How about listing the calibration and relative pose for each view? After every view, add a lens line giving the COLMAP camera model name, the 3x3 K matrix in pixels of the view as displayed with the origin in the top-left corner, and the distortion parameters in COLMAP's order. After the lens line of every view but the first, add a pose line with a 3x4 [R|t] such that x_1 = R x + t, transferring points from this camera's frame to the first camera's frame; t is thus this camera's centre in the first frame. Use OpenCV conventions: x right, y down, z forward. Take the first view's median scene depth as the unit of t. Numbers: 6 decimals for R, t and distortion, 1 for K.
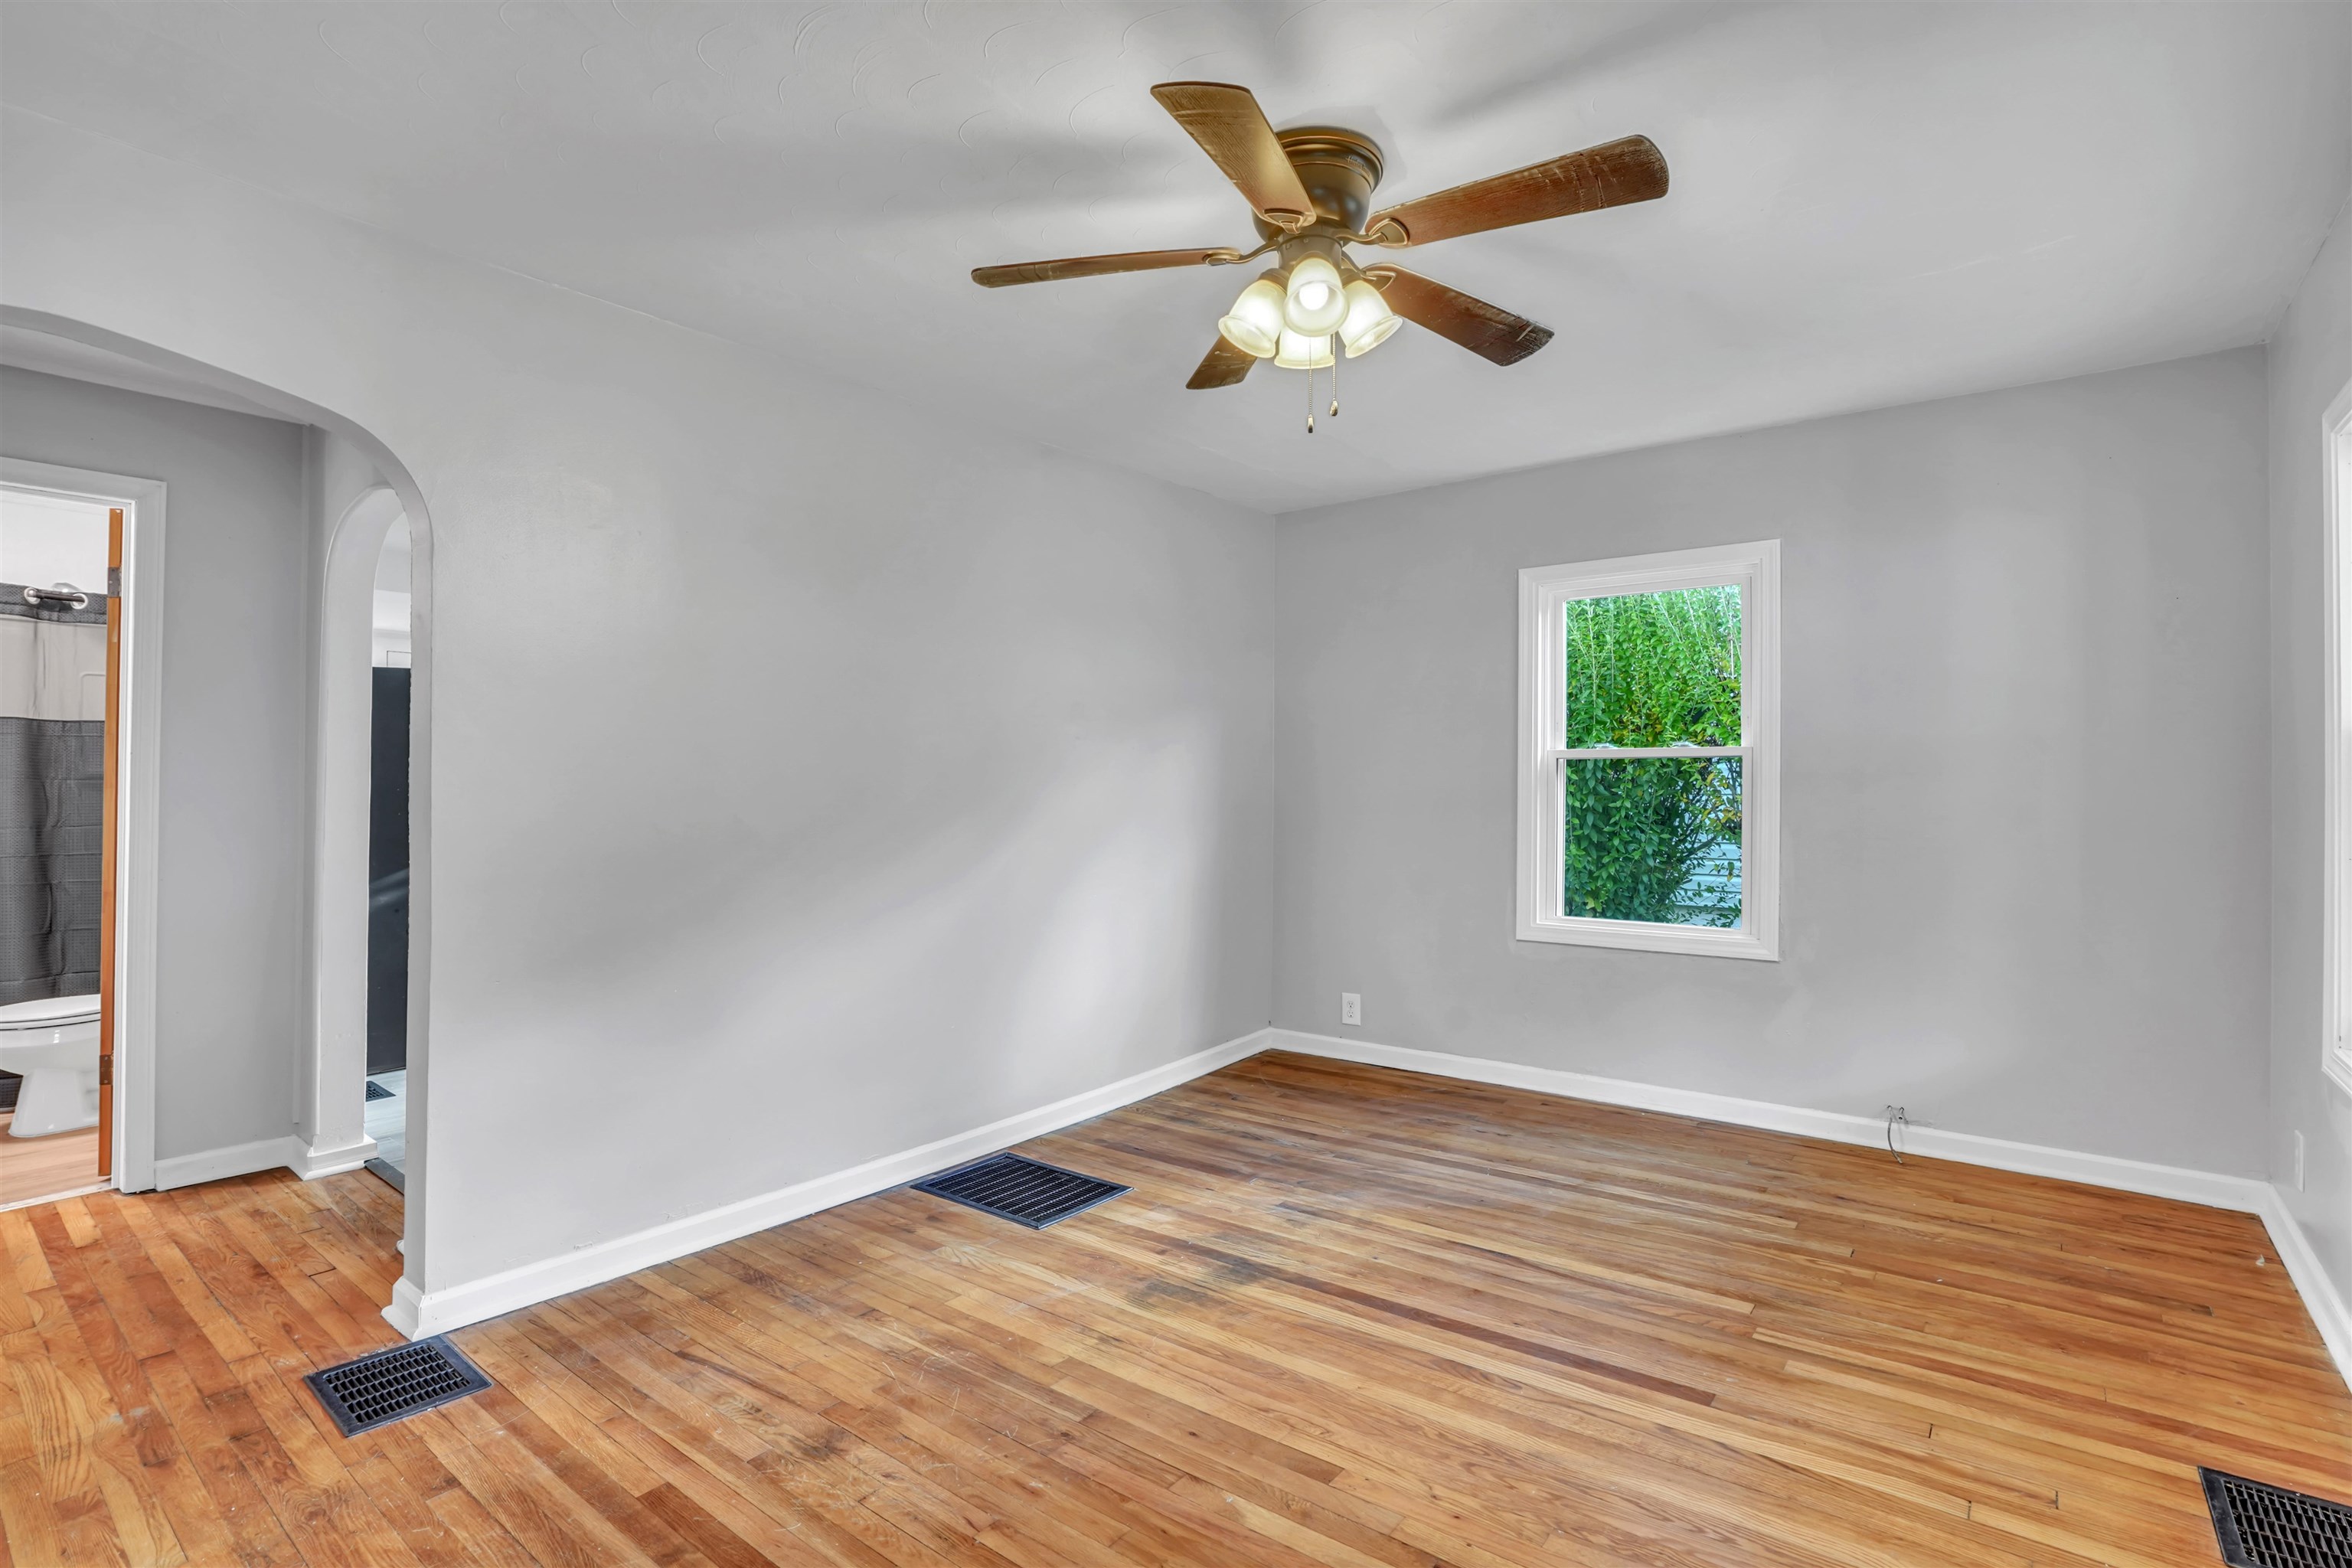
lens RADIAL K [[1116.7, 0, 1181.0], [0, 1116.7, 782.1], [0, 0, 1]] dist [-0.059690, 0.024539]
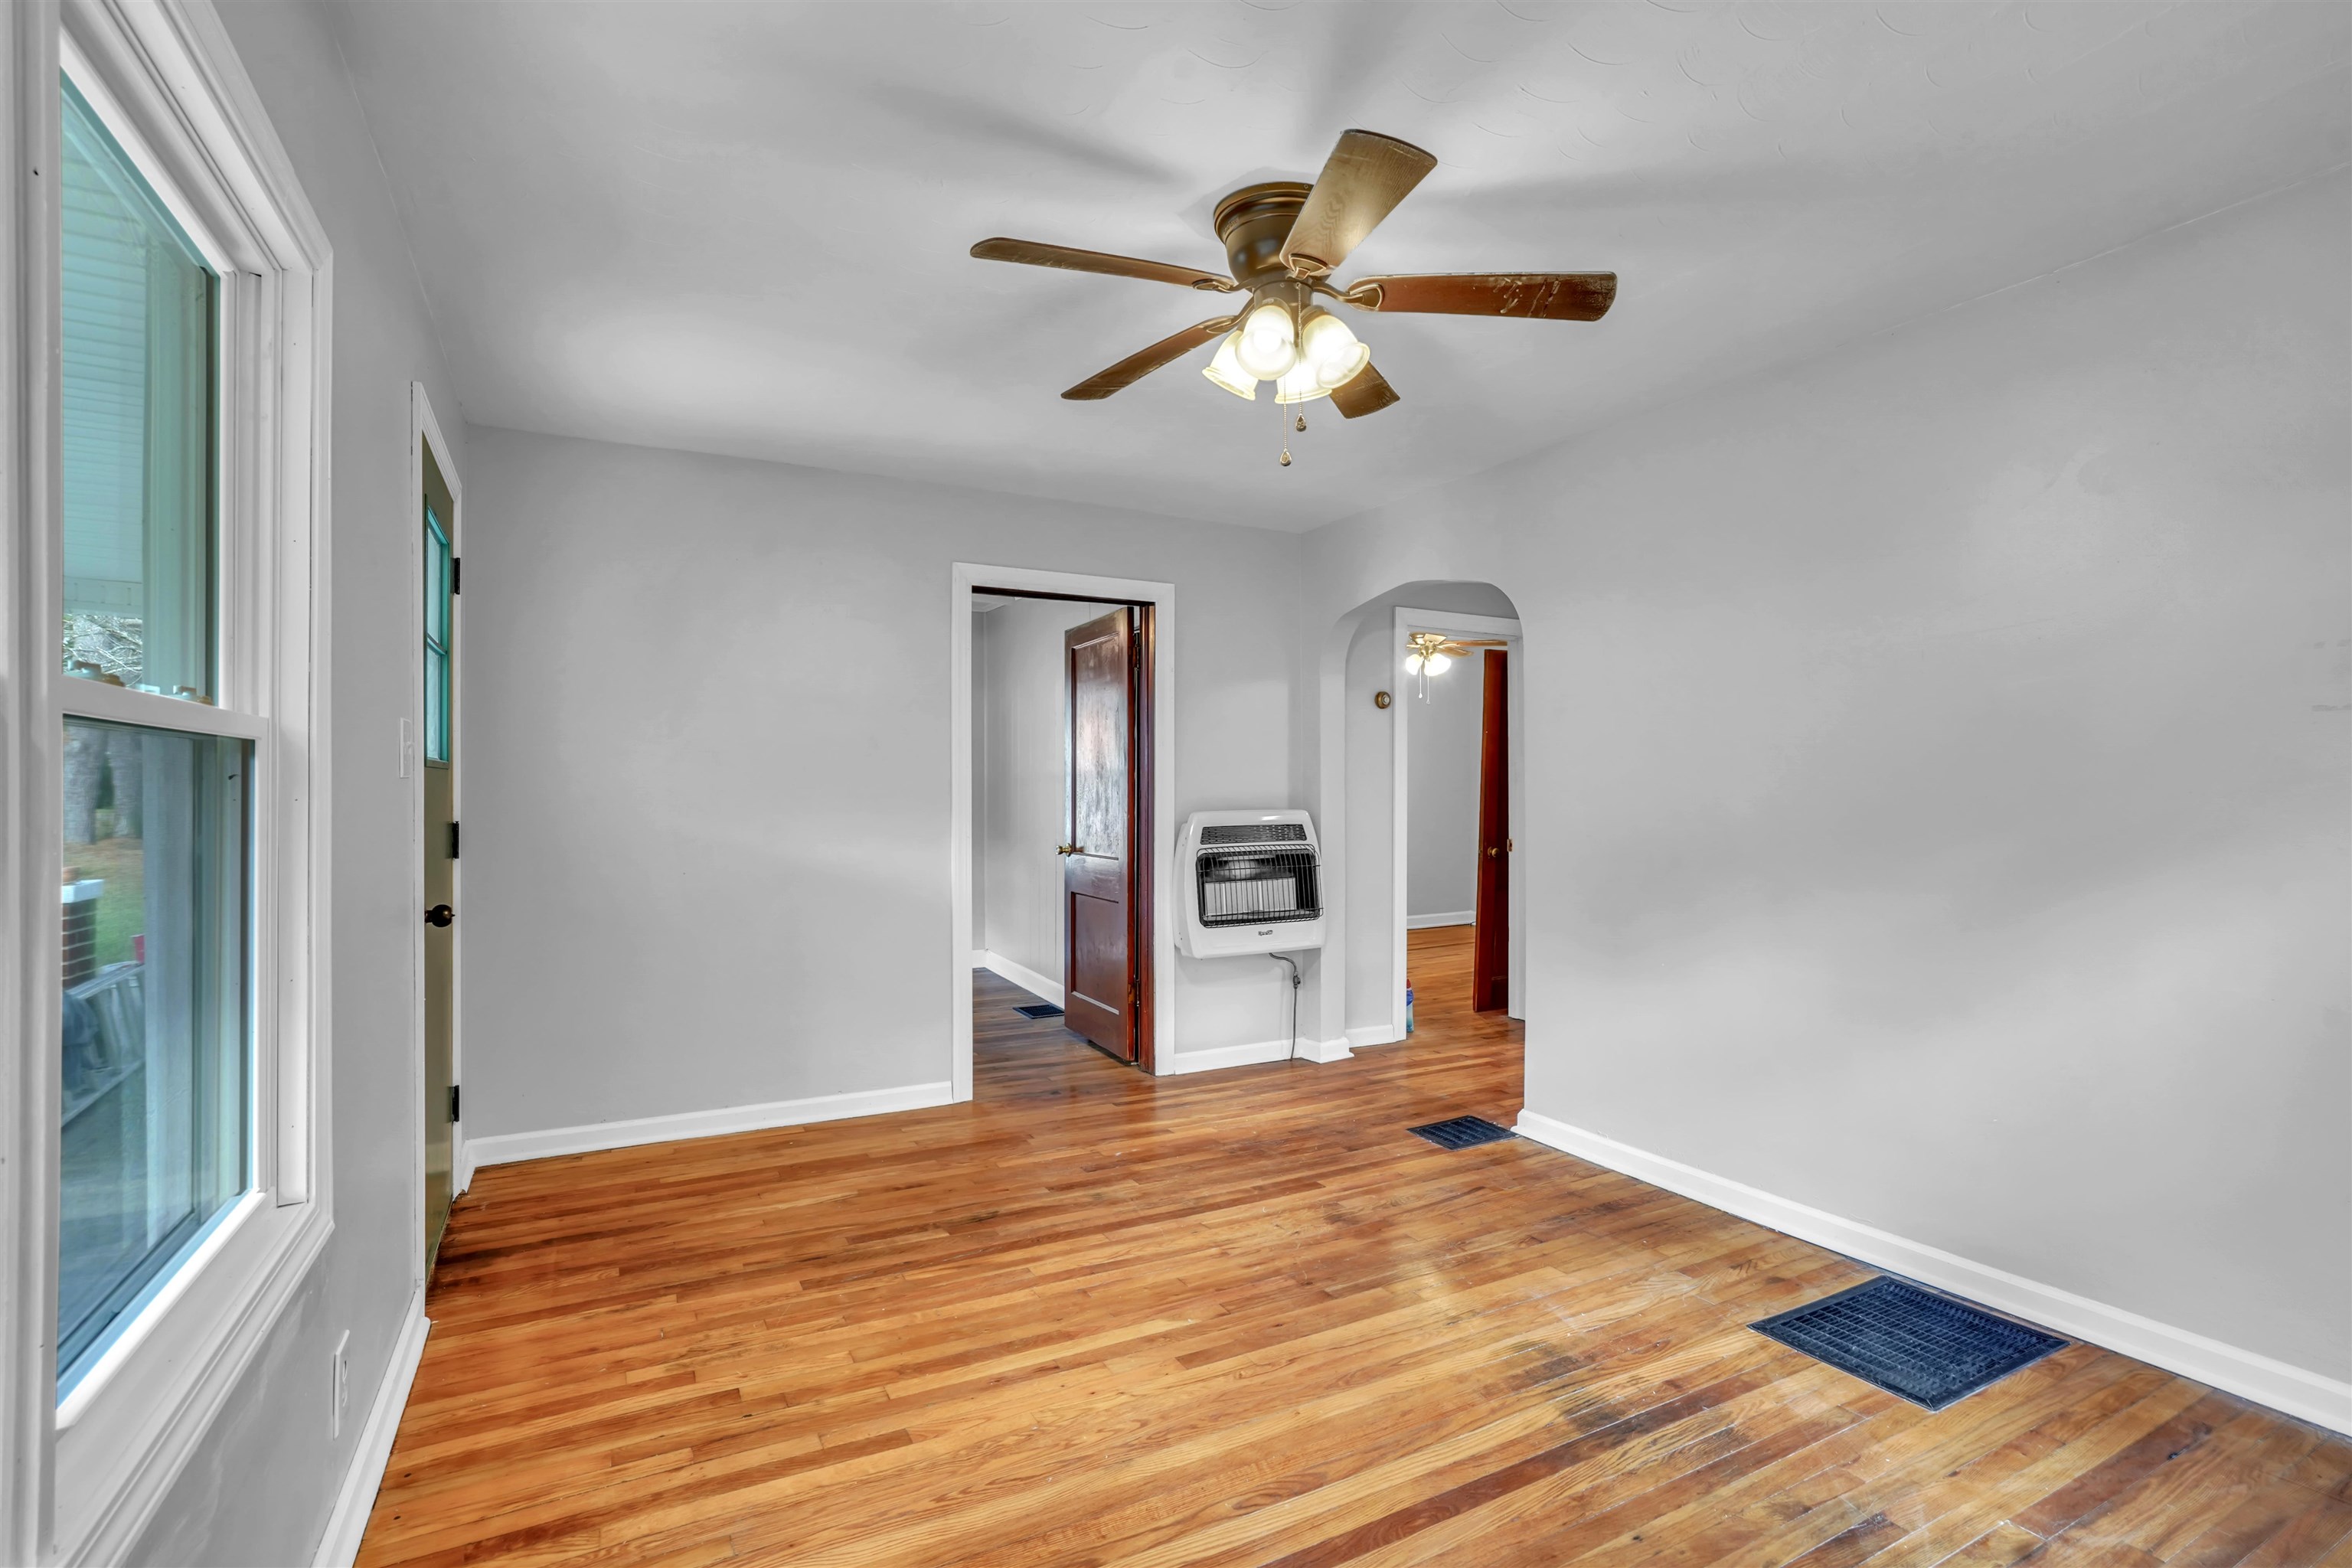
lens RADIAL K [[1116.7, 0, 1181.0], [0, 1116.7, 782.1], [0, 0, 1]] dist [-0.059690, 0.024539]
pose [[-0.406876, -0.002883, -0.913479, 0.868601], [0.012300, 0.999887, -0.008634, -0.006006], [0.913401, -0.014749, -0.406794, 1.031132]]
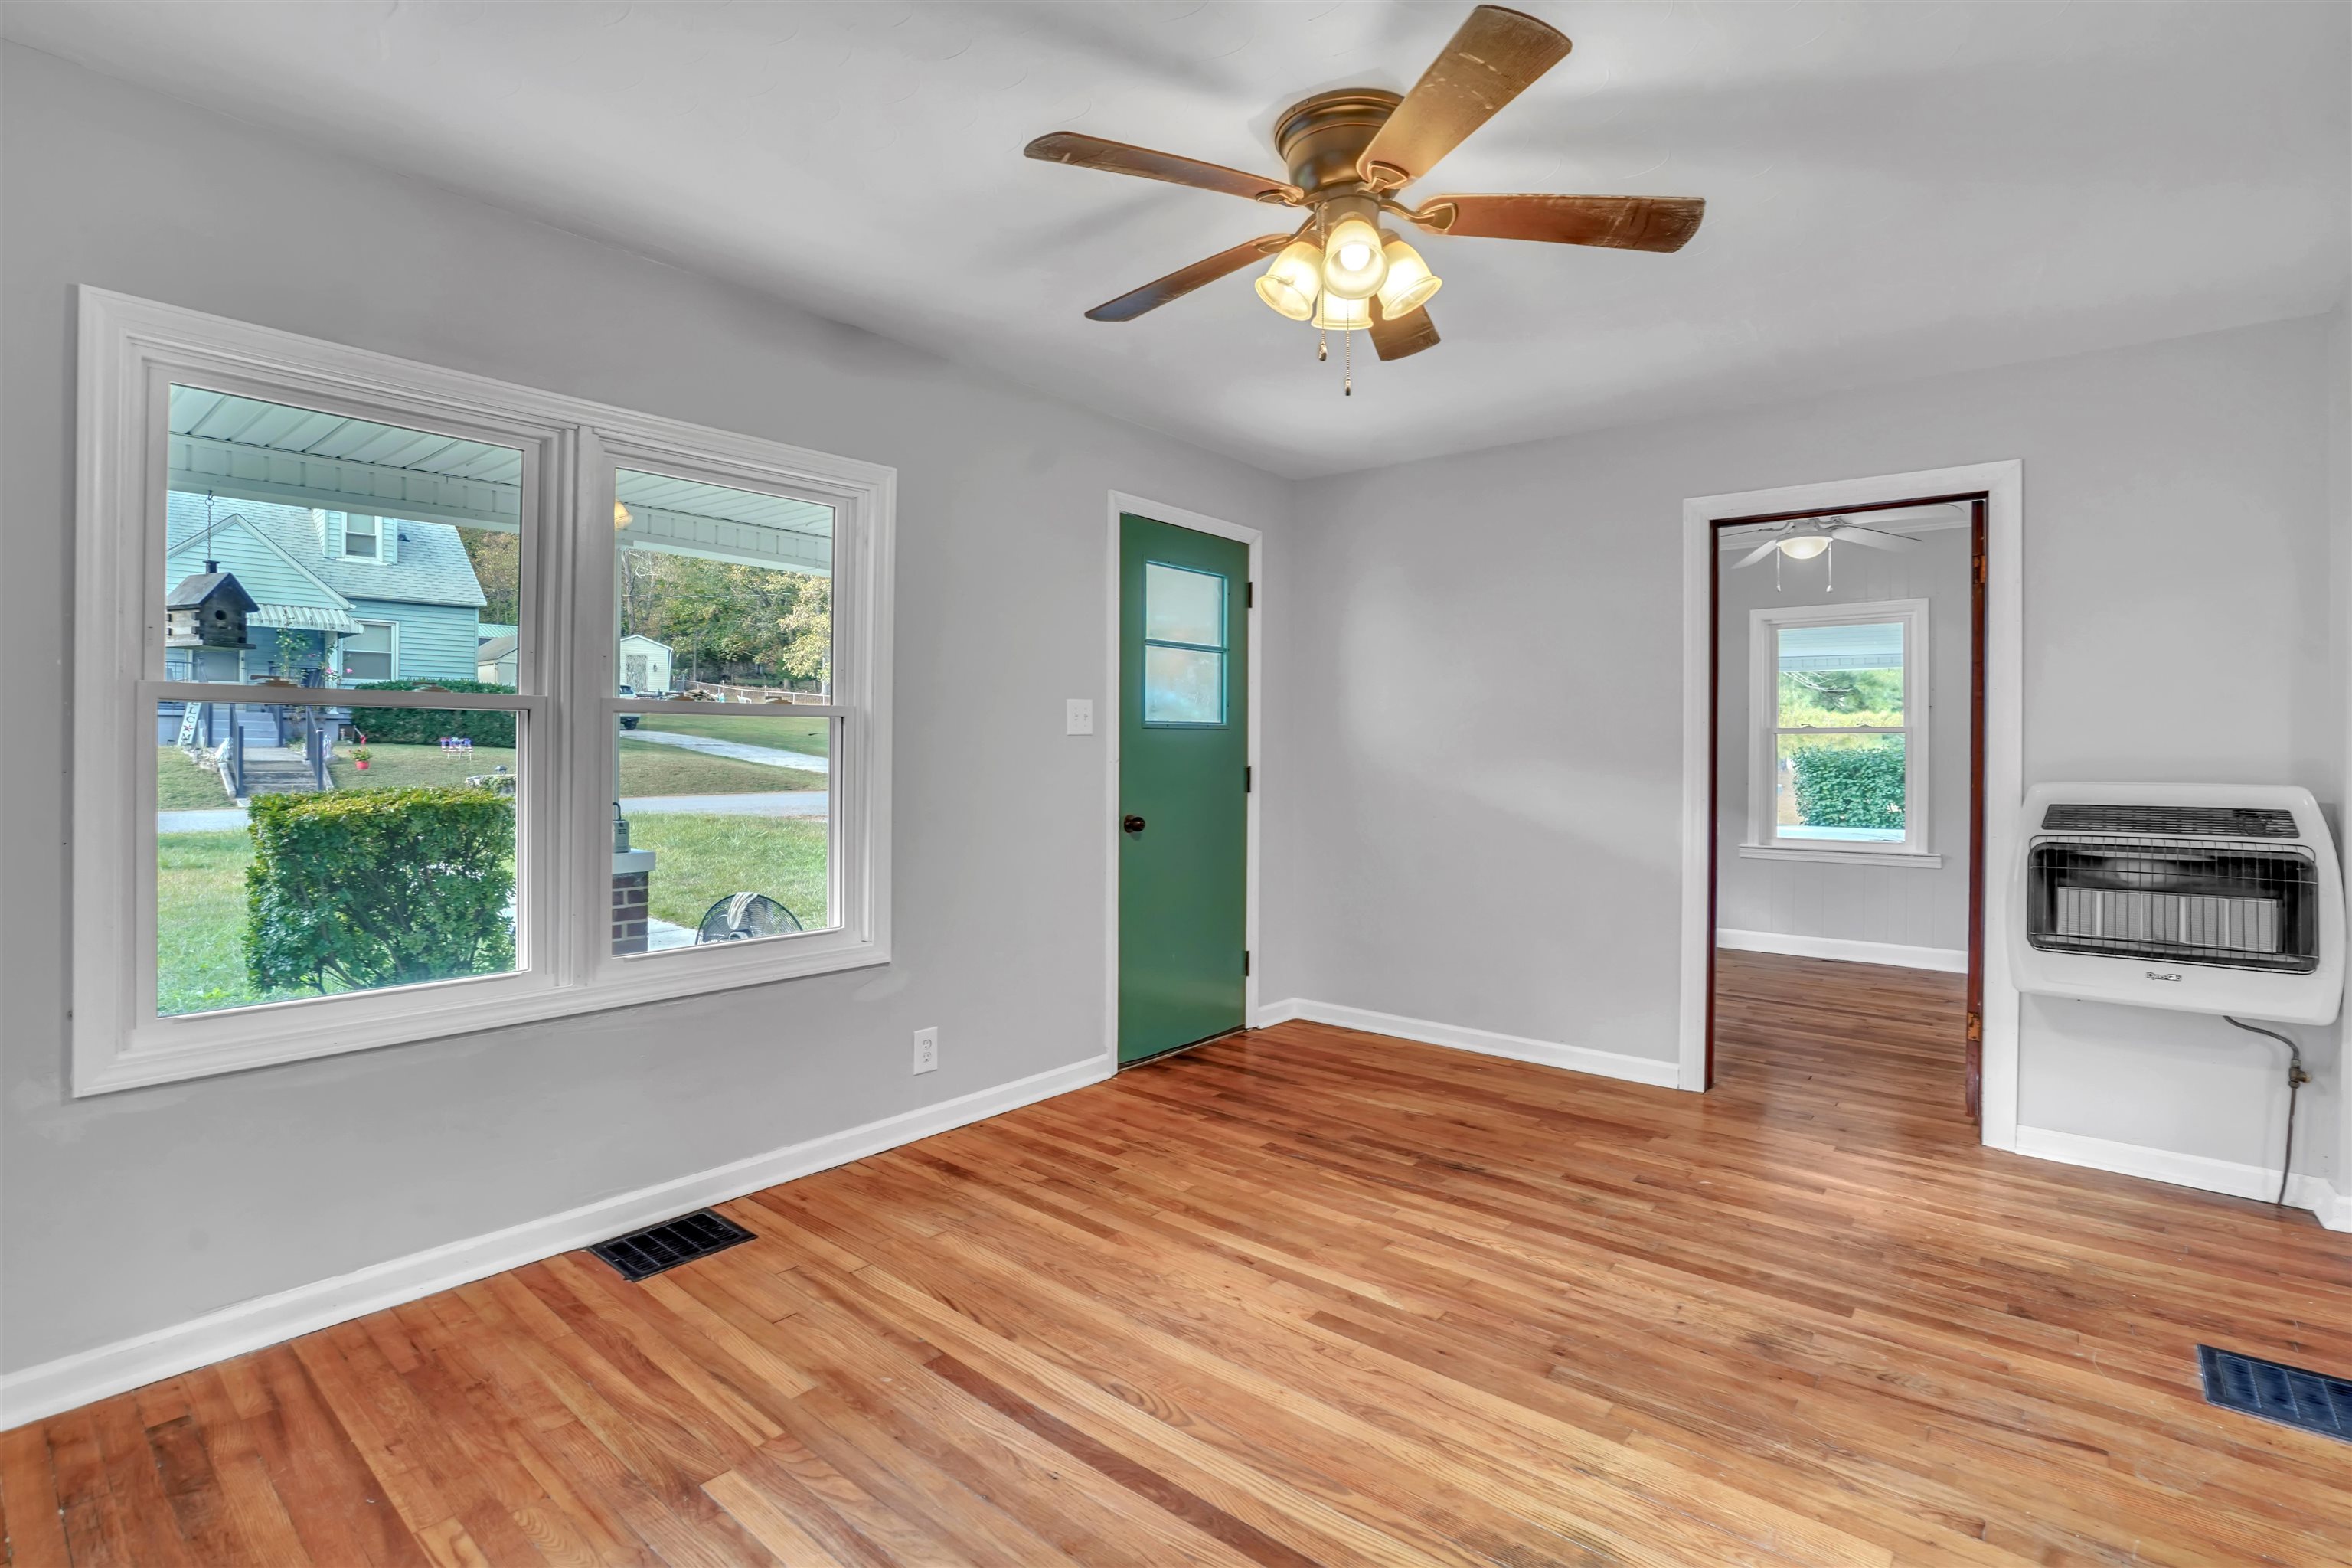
lens RADIAL K [[1098.6, 0, 1154.3], [0, 1098.6, 750.8], [0, 0, 1]] dist [-0.062438, 0.018916]
pose [[-0.998758, -0.005901, 0.049469, 0.180154], [-0.006070, 0.999976, -0.003259, 0.001774], [-0.049449, -0.003555, -0.998770, 1.518592]]
